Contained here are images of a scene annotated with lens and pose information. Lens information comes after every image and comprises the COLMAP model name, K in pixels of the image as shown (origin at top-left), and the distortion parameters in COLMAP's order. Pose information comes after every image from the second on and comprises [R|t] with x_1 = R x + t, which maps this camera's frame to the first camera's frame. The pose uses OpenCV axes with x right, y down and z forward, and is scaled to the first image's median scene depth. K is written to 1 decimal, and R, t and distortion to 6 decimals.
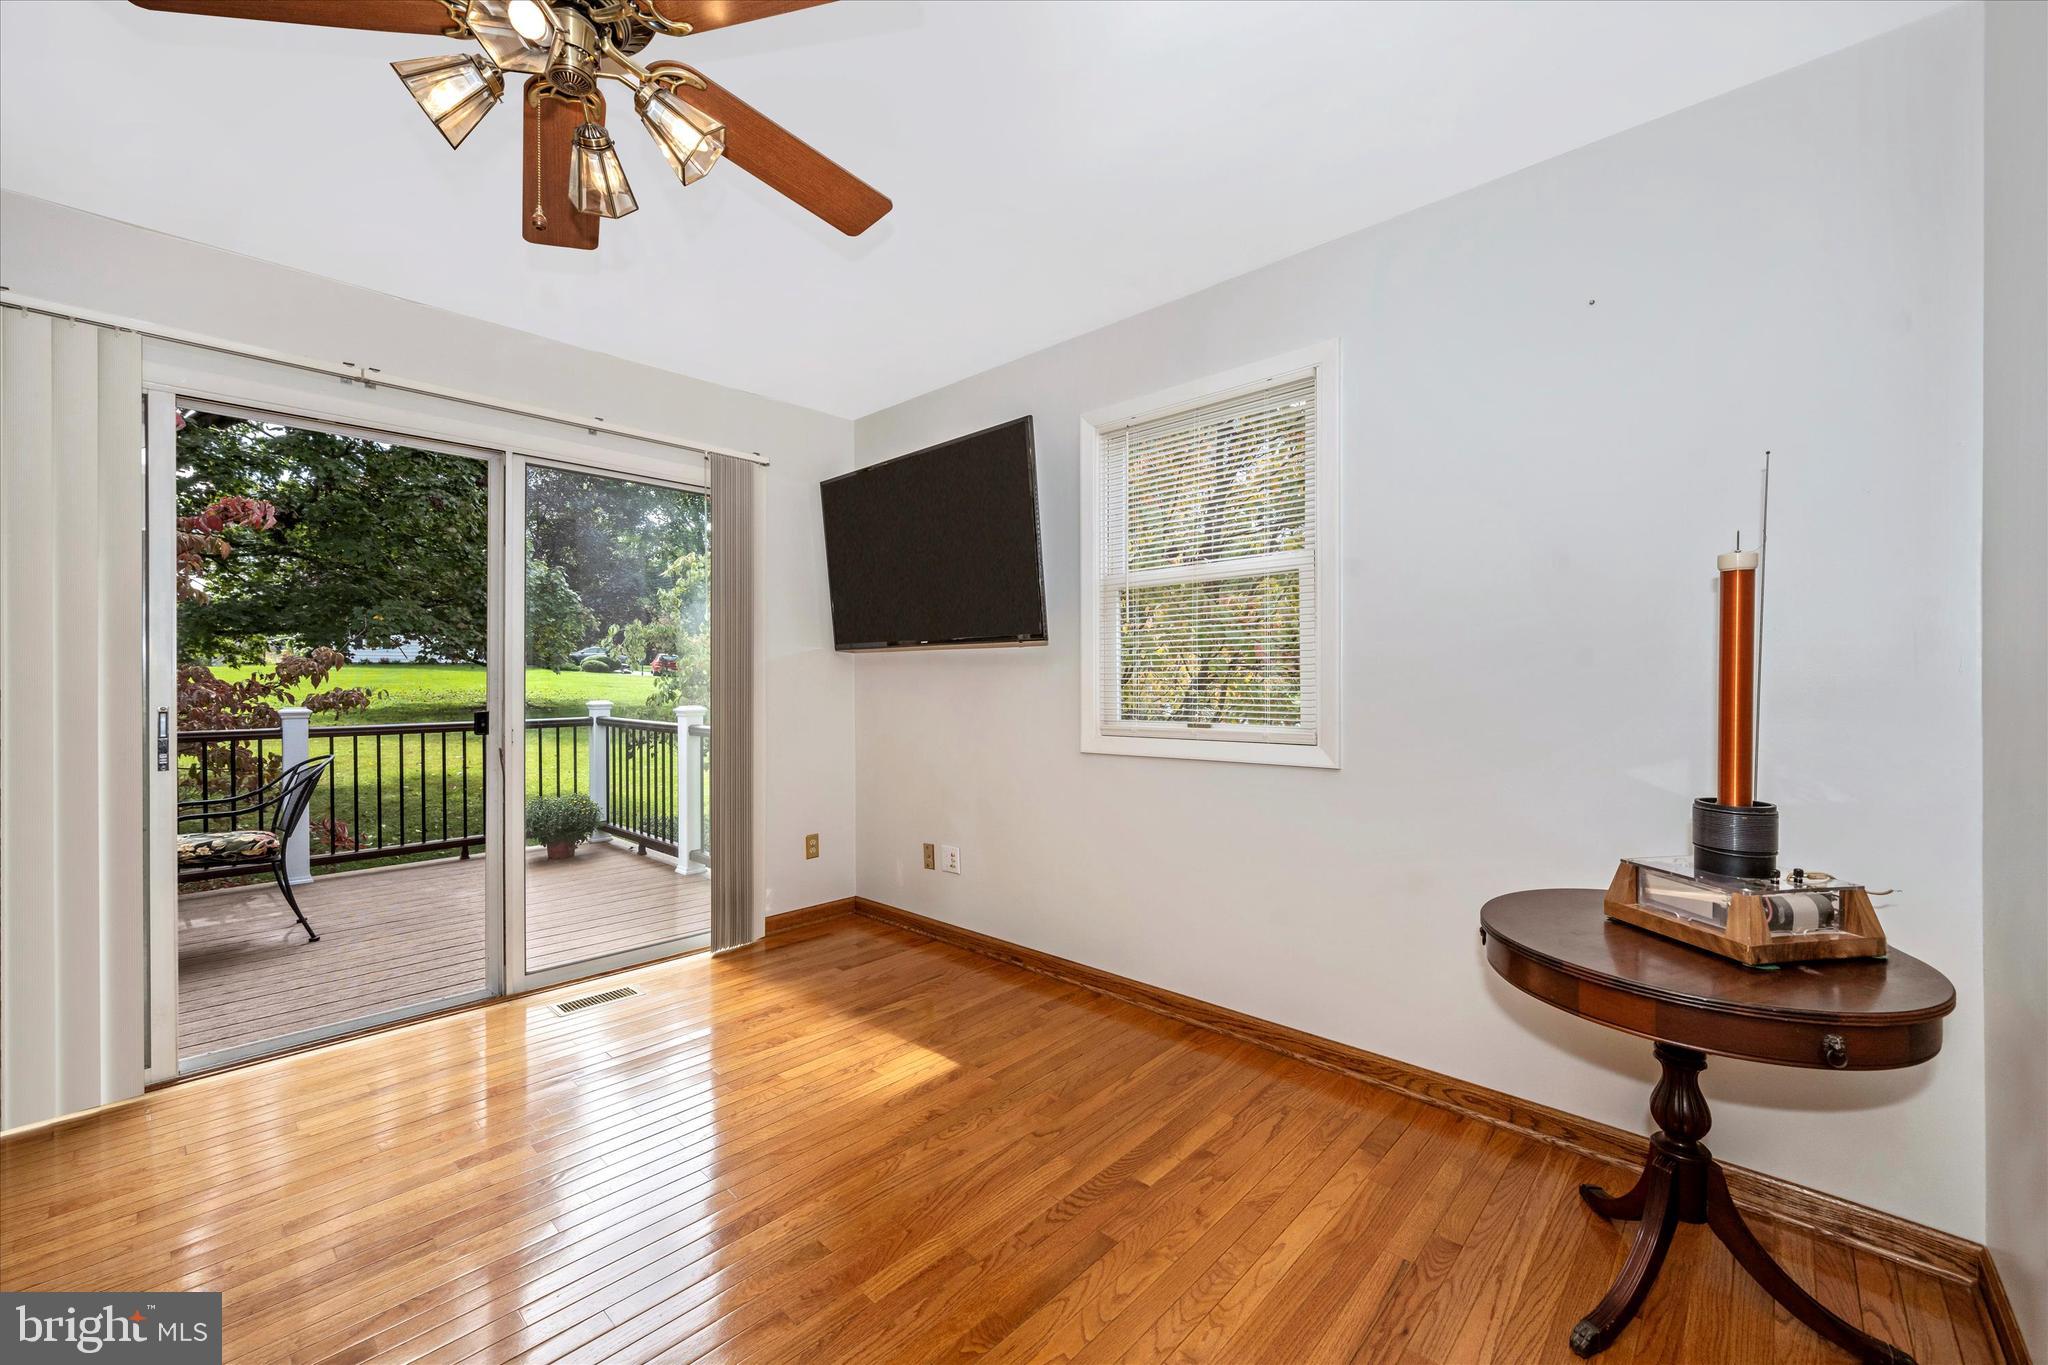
lens RADIAL K [[825.2, 0, 1030.5], [0, 825.2, 649.8], [0, 0, 1]] dist [0.006207, -0.001091]
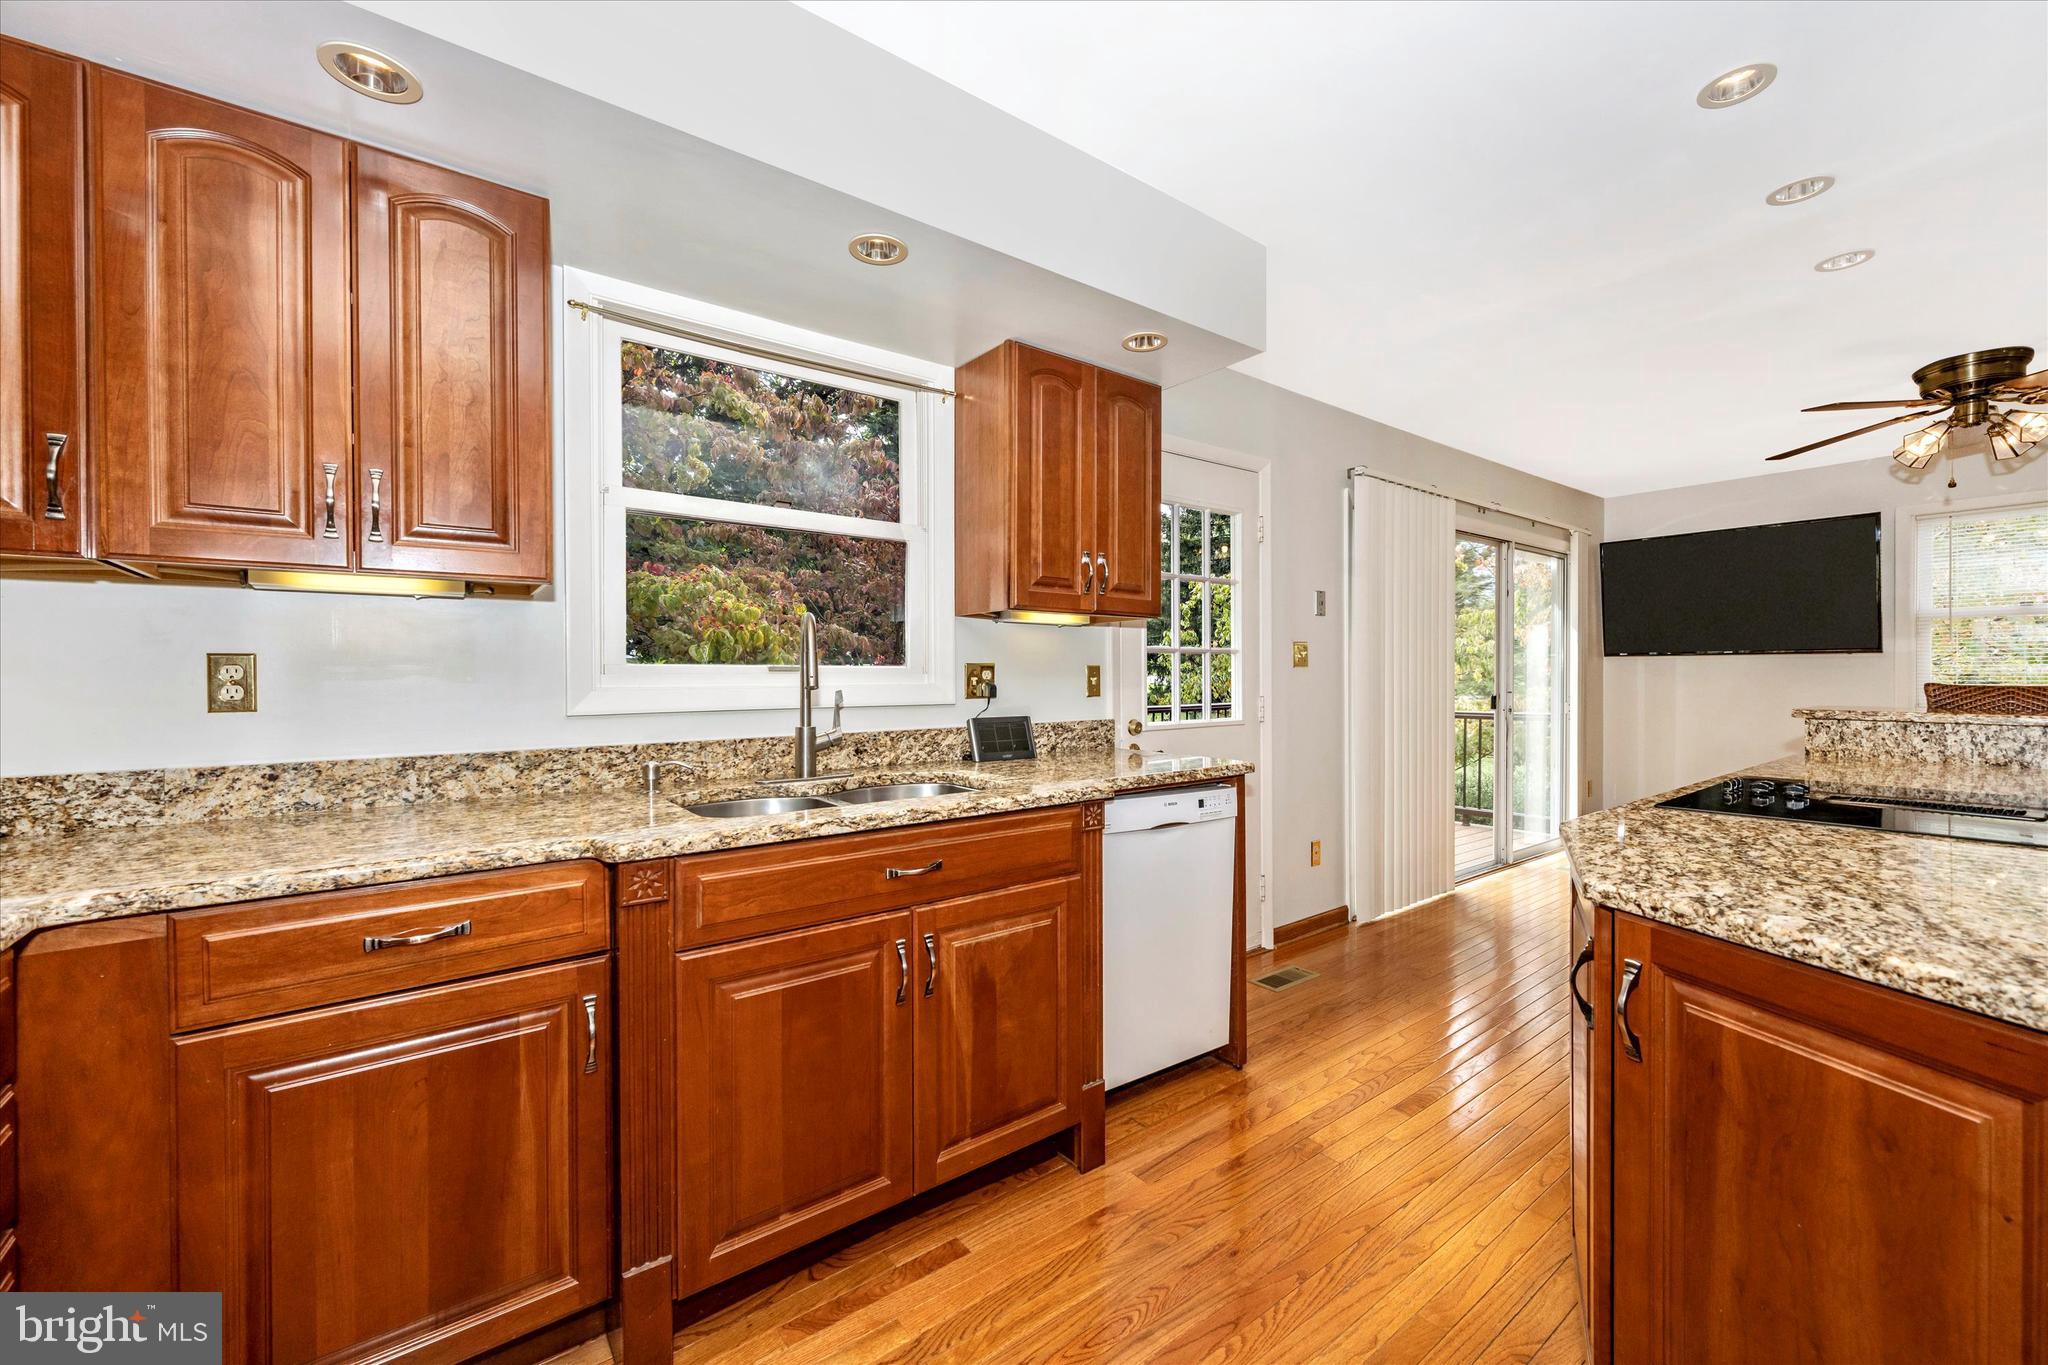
lens RADIAL K [[825.2, 0, 1033.6], [0, 825.2, 663.3], [0, 0, 1]] dist [0.006207, -0.001091]
pose [[0.985384, -0.005109, -0.170272, -1.487502], [0.008852, 0.999735, 0.021234, -0.041585], [0.170118, -0.022431, 0.985168, -0.958172]]
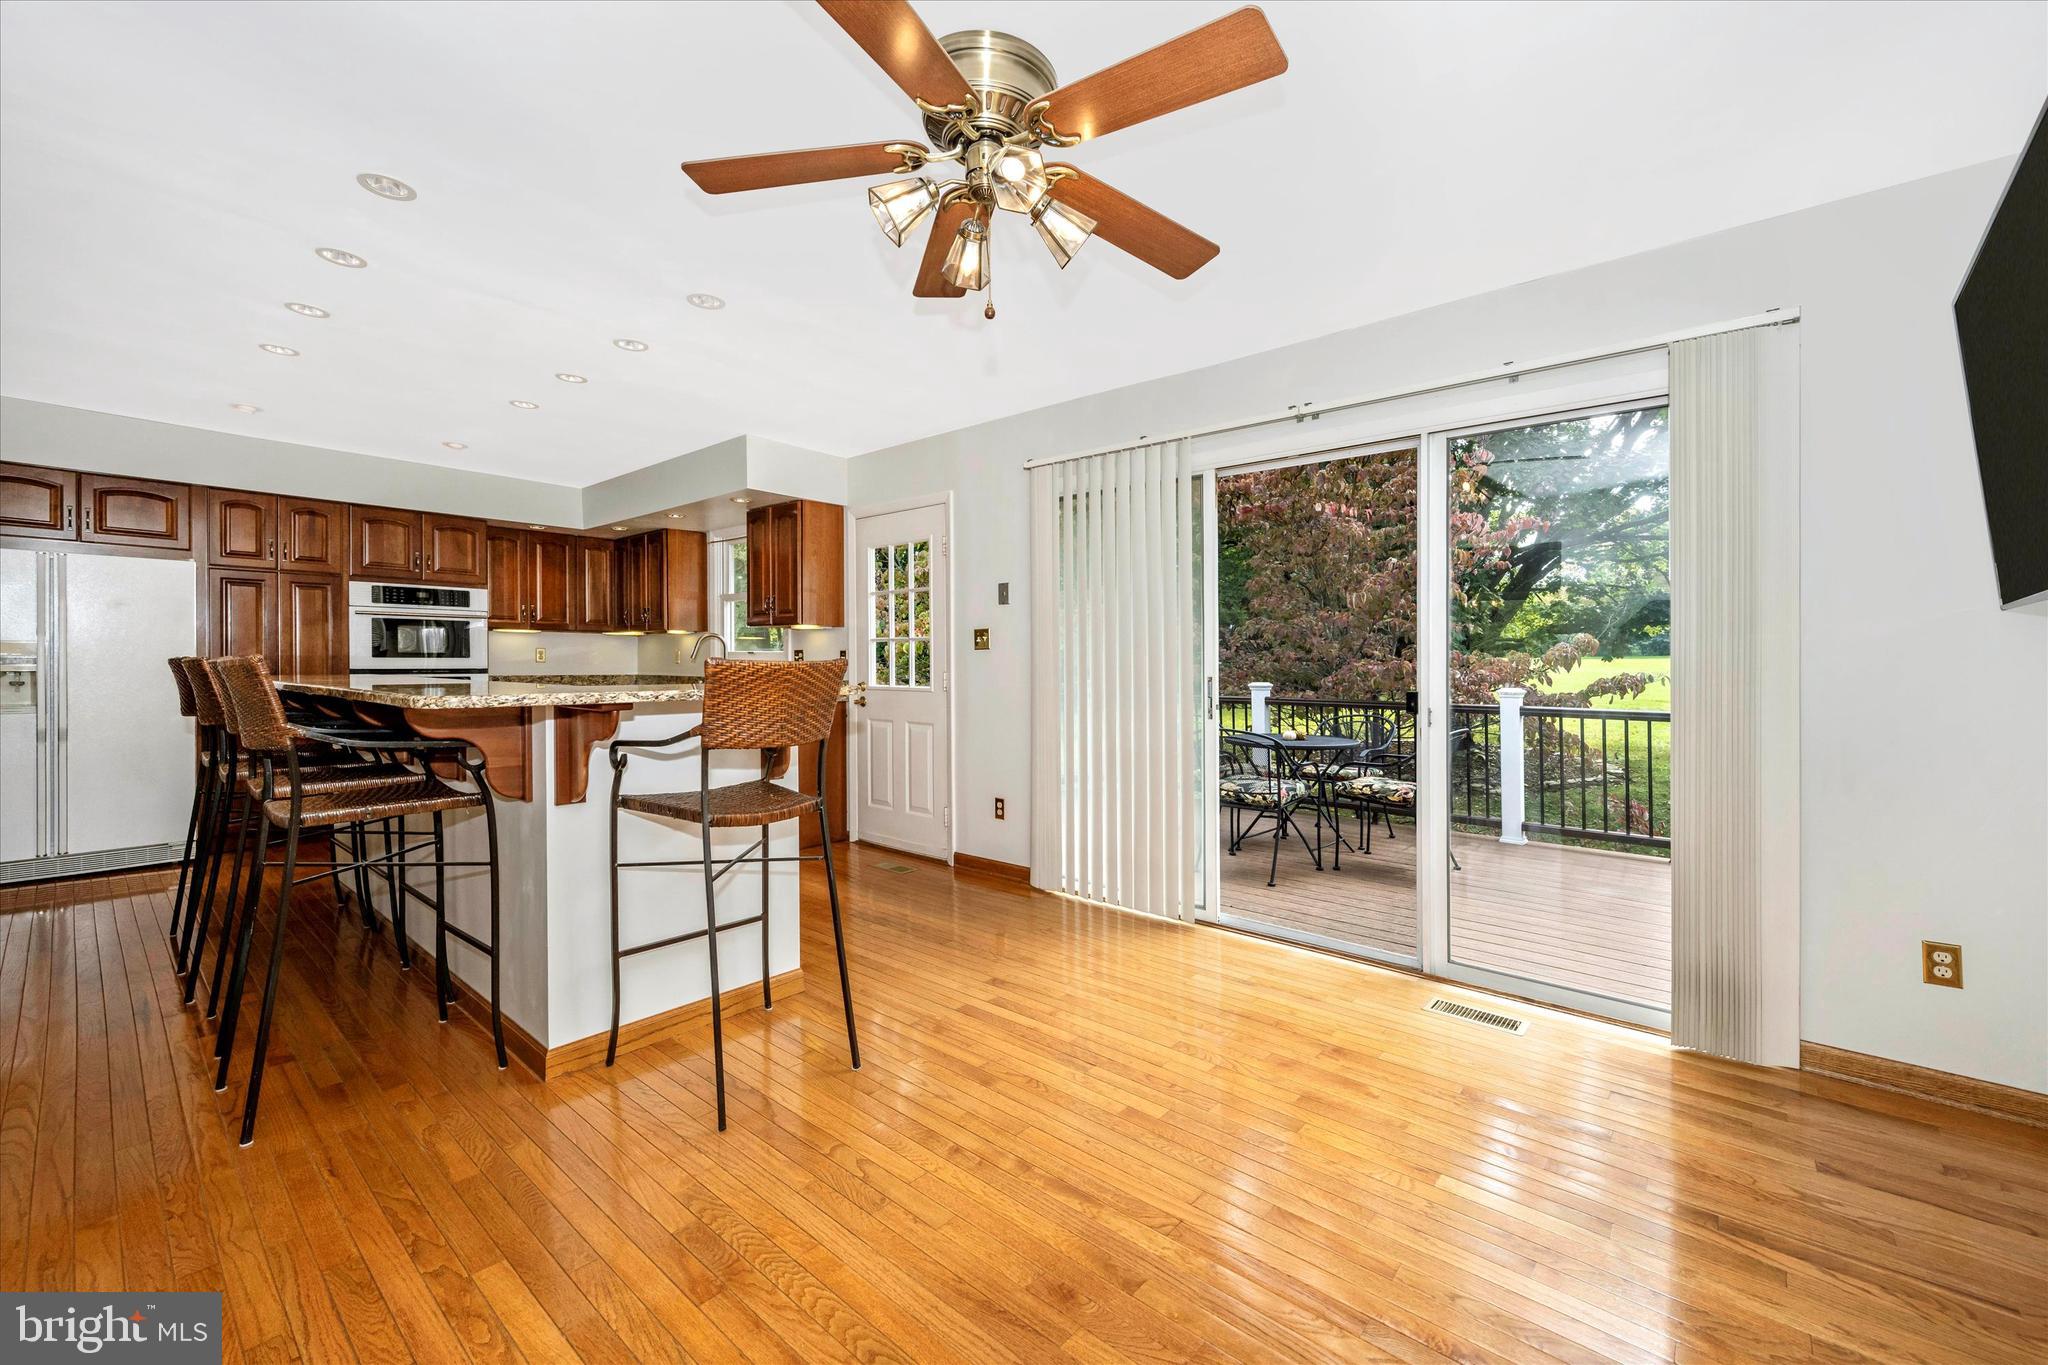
lens RADIAL K [[825.2, 0, 1018.3], [0, 825.2, 663.3], [0, 0, 1]] dist [0.006207, -0.001091]
pose [[0.023518, 0.001746, -0.999722, 0.393399], [0.028600, 0.999588, 0.002418, 0.024474], [0.999314, -0.028649, 0.023459, 0.527050]]
